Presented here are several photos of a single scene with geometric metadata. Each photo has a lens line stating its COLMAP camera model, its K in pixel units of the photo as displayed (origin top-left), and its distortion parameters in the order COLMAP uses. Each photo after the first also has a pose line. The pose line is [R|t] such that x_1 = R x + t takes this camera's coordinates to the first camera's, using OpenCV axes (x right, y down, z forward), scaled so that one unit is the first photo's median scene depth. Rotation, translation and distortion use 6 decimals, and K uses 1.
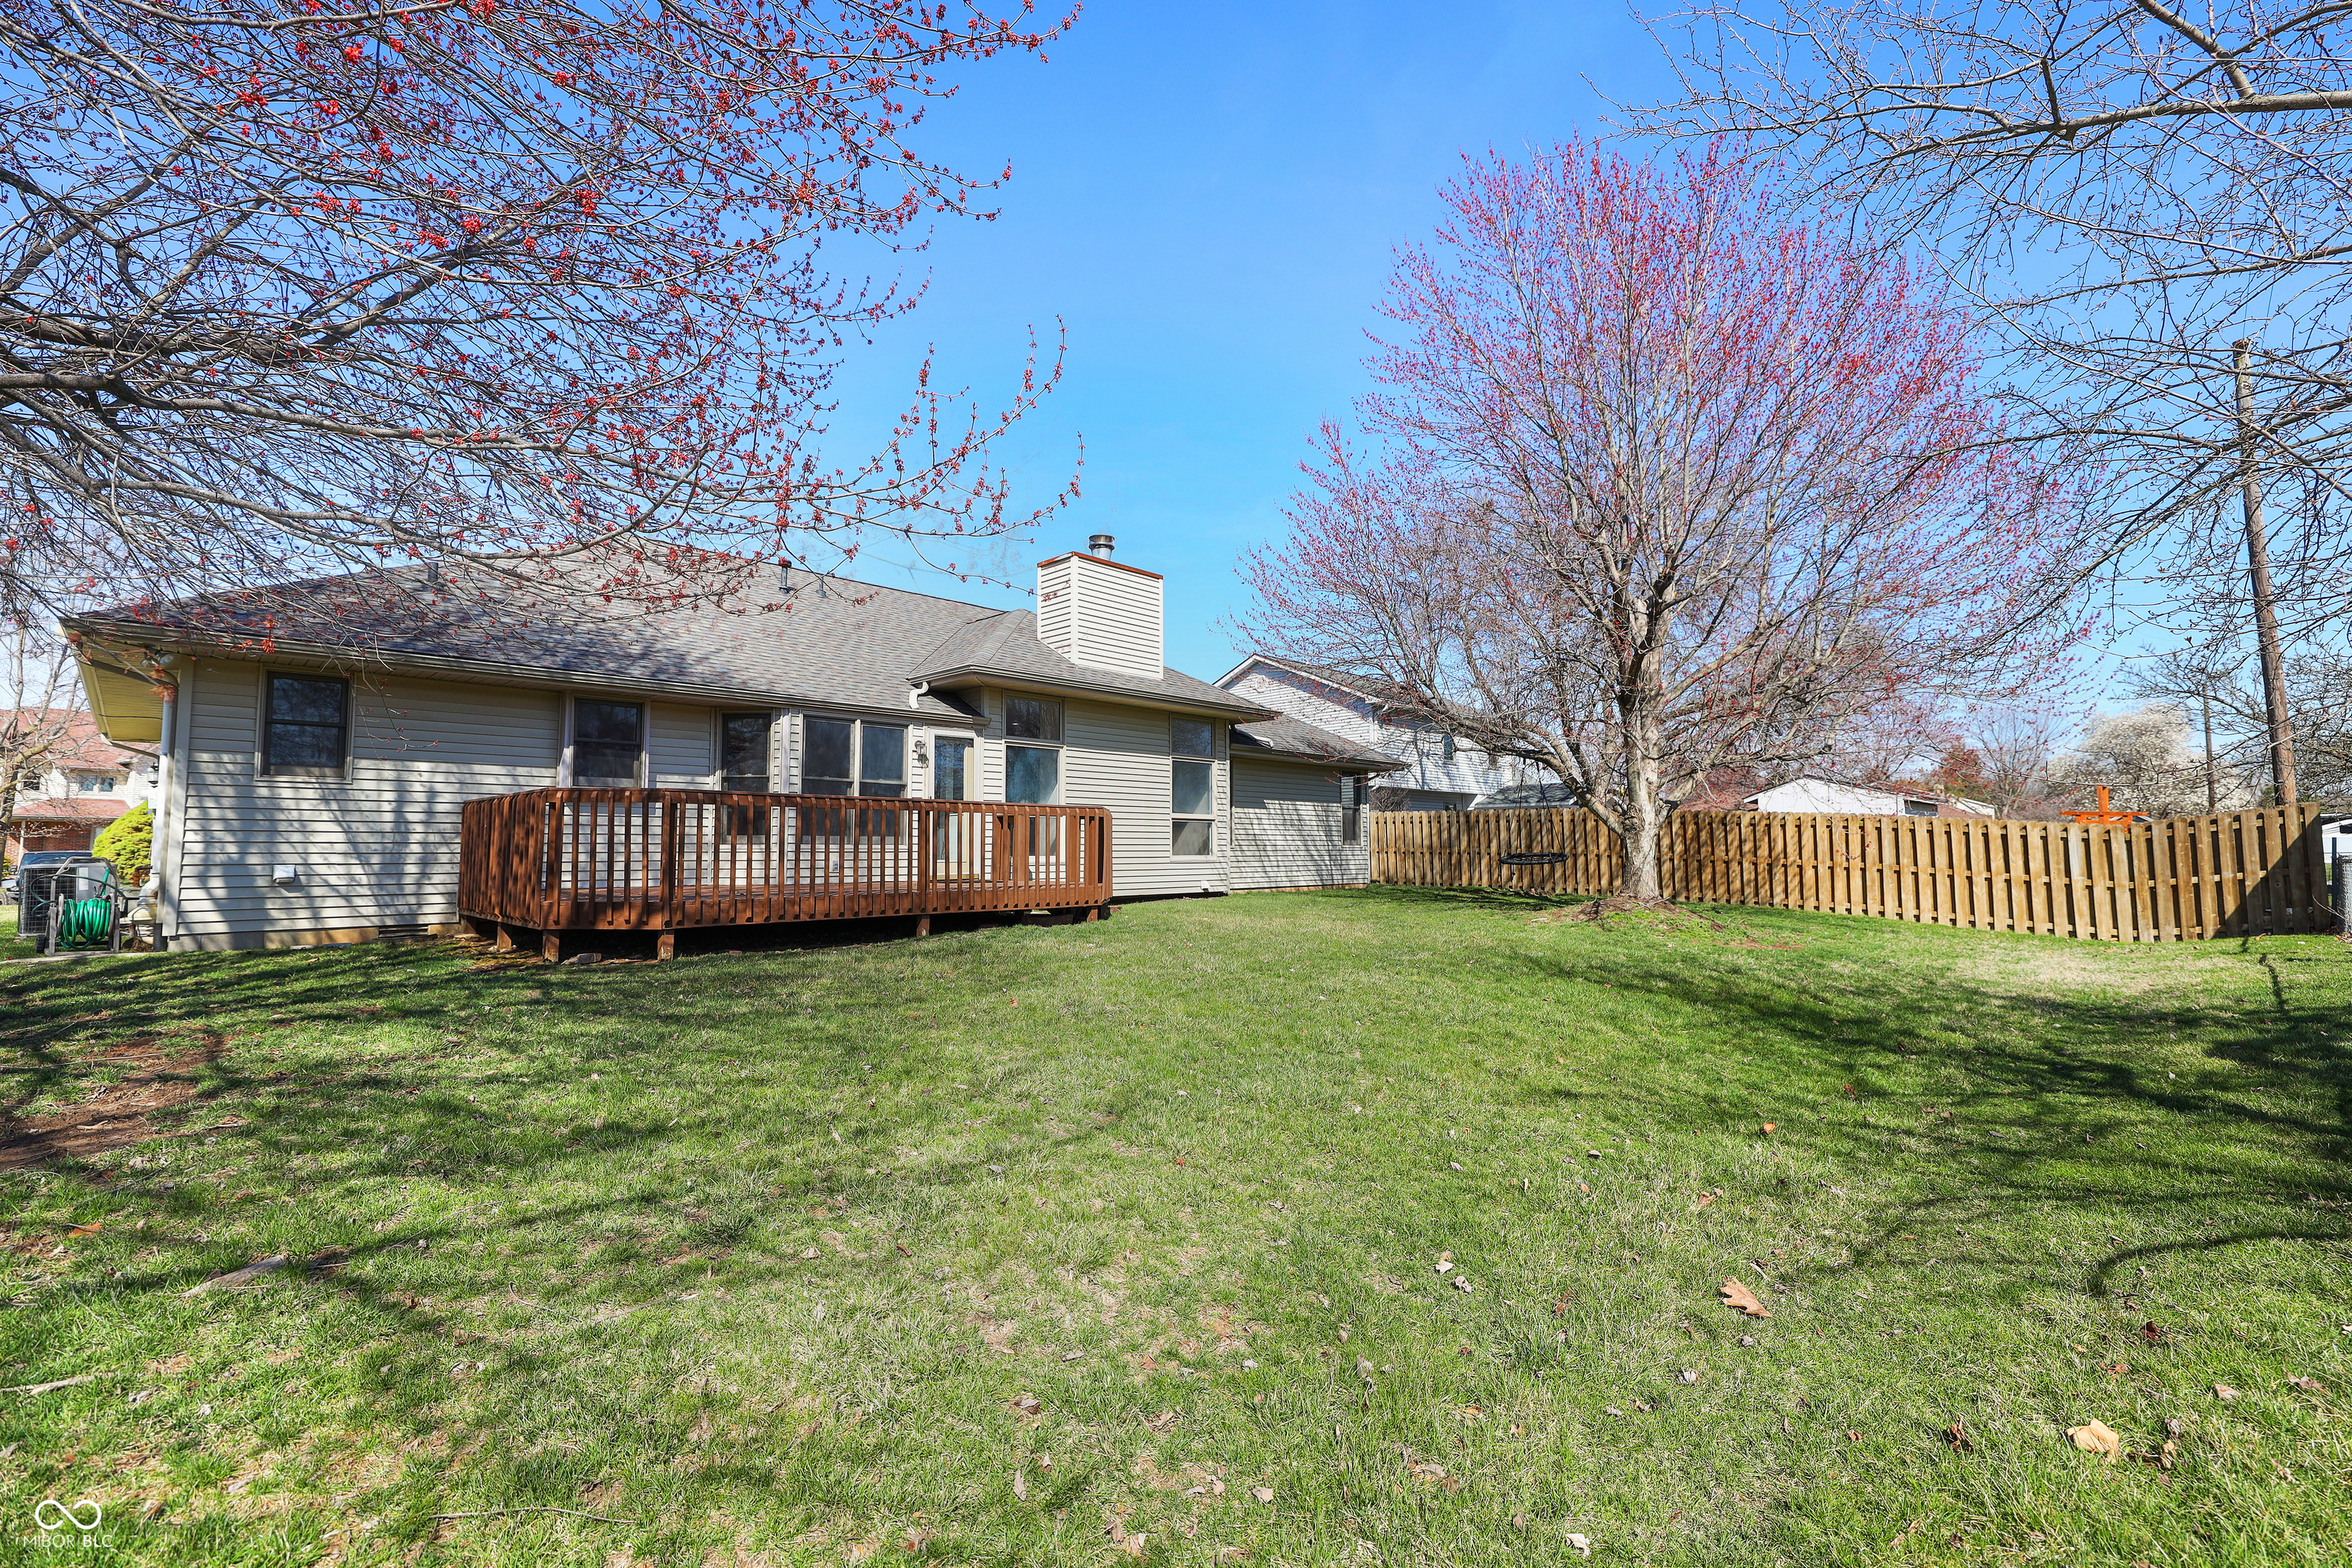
lens RADIAL K [[1024.0, 0, 1176.0], [0, 1024.0, 784.0], [0, 0, 1]] dist [0.002240, 0.000281]
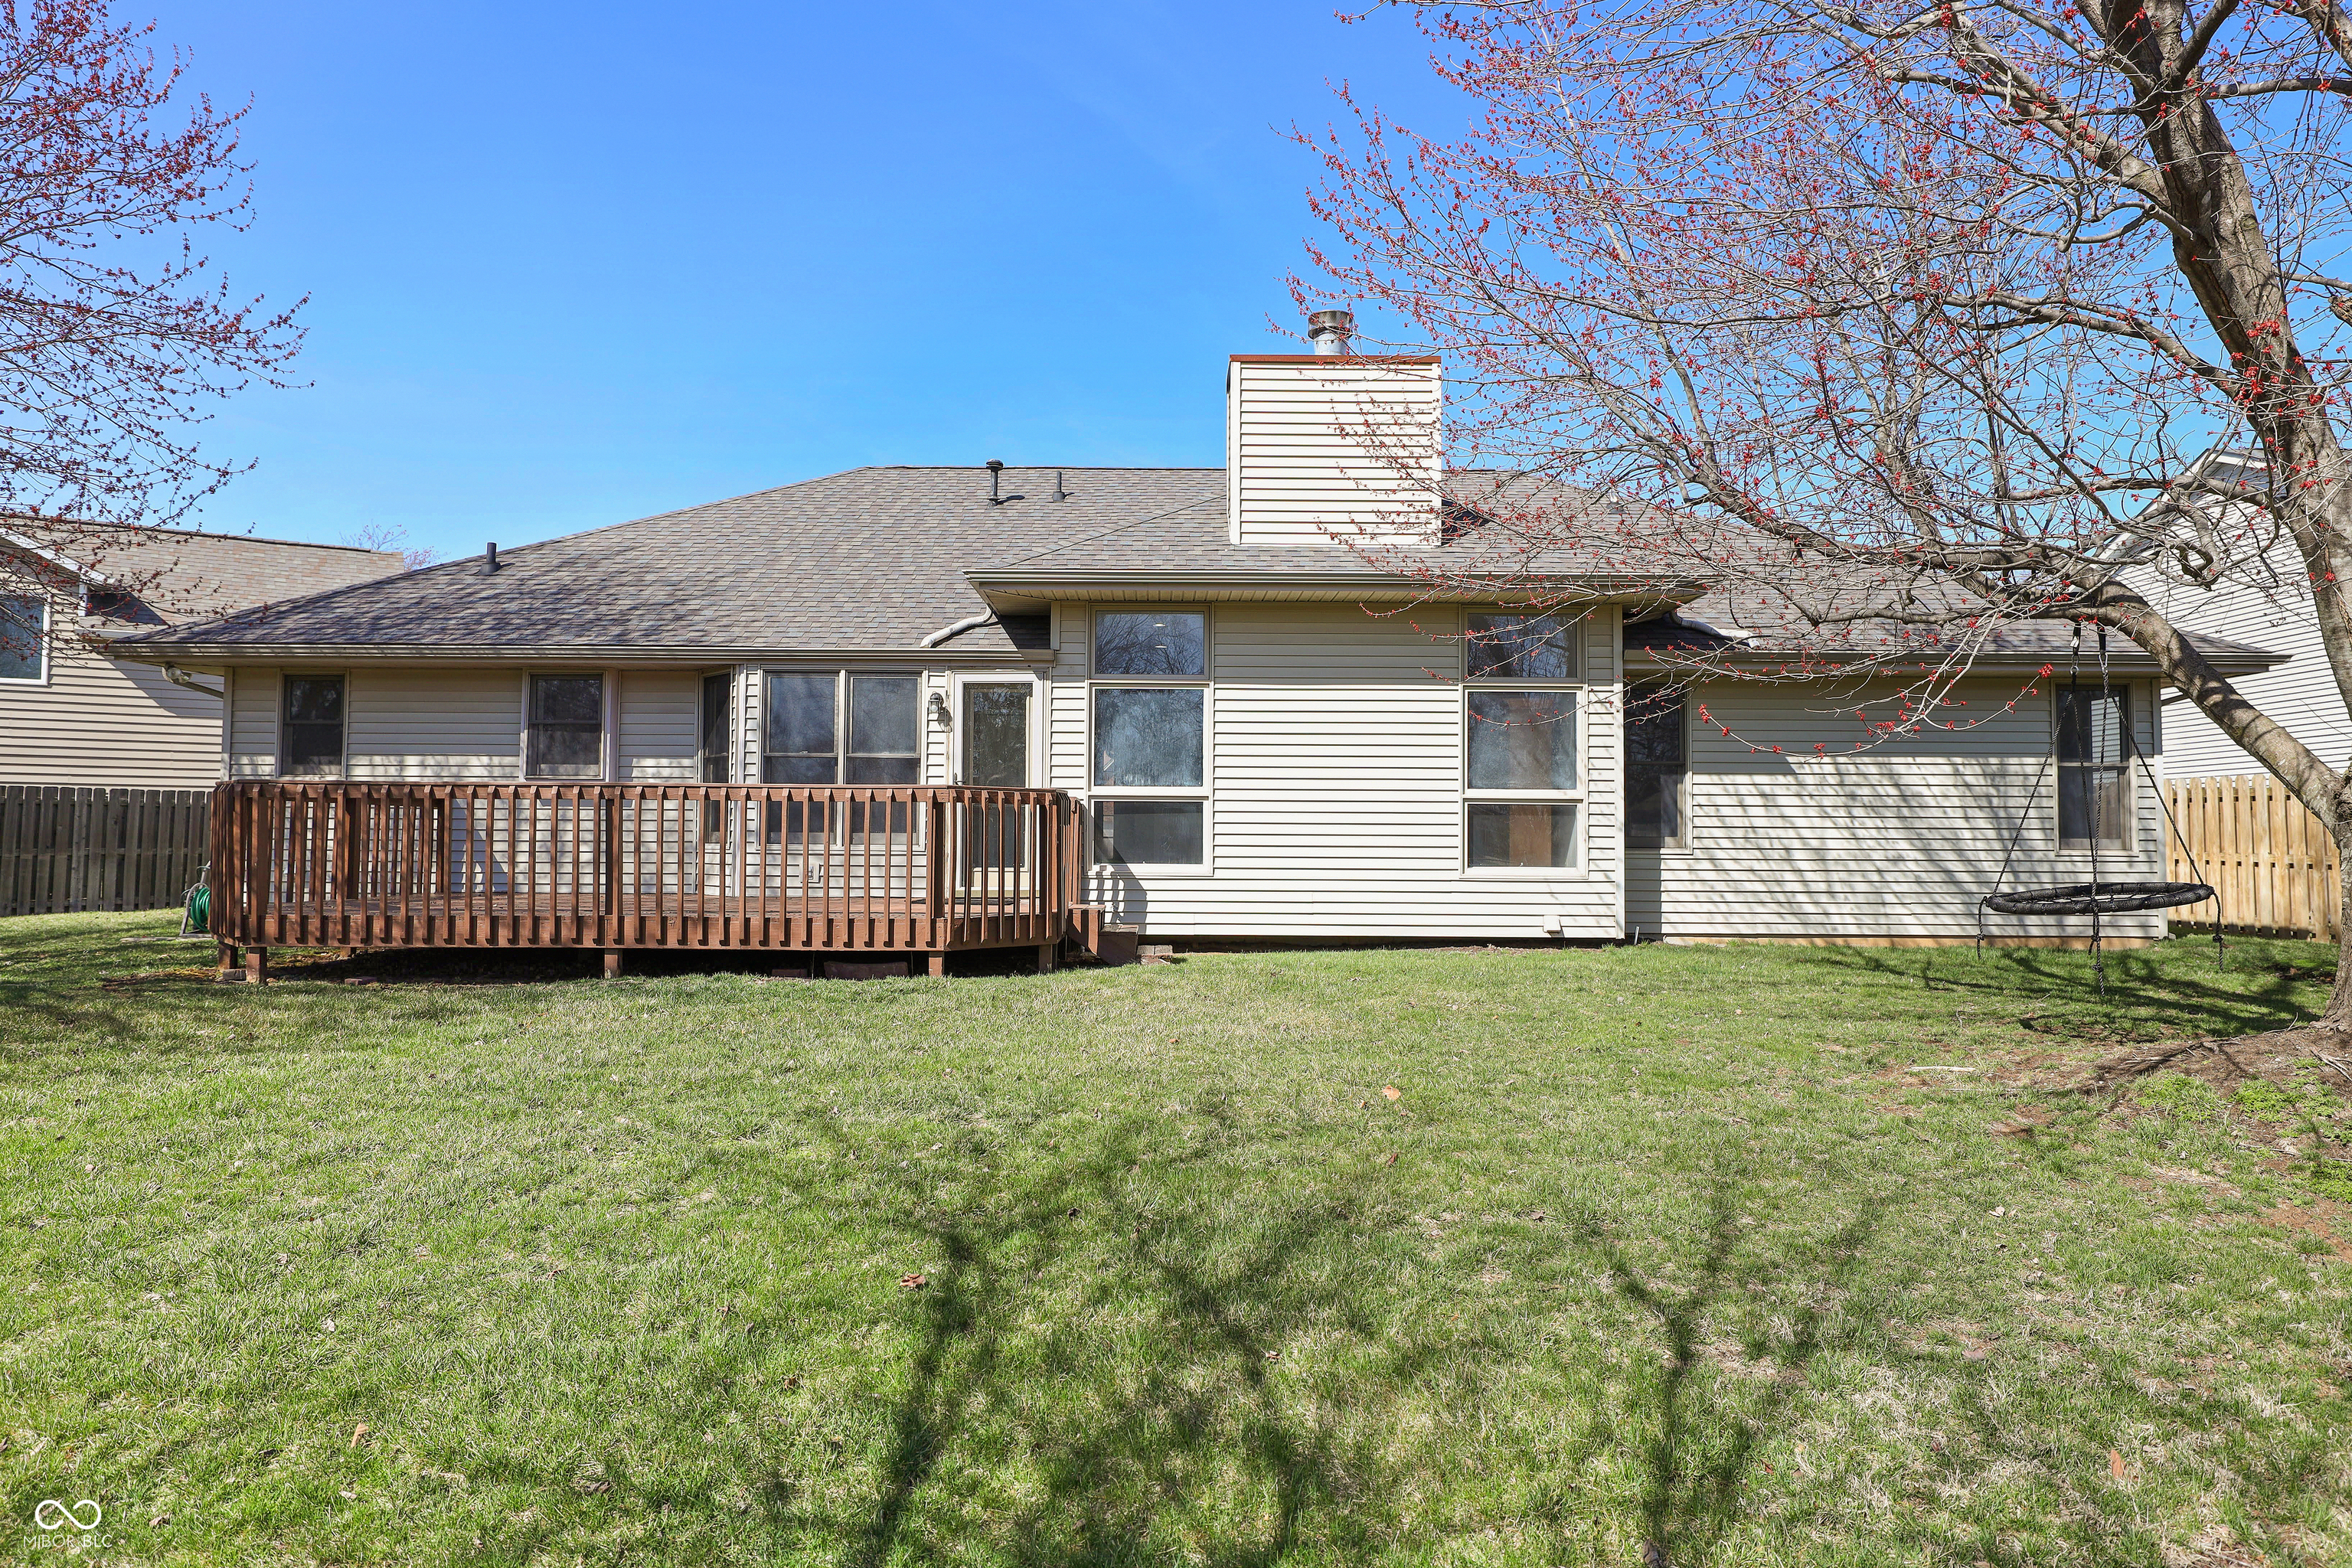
lens RADIAL K [[1504.4, 0, 1176.0], [0, 1504.4, 784.0], [0, 0, 1]] dist [0.001820, 0.000245]
pose [[0.714183, -0.025788, -0.699484, 0.531619], [0.039475, 0.999215, 0.003465, 0.019675], [0.698845, -0.030087, 0.714640, 0.379075]]
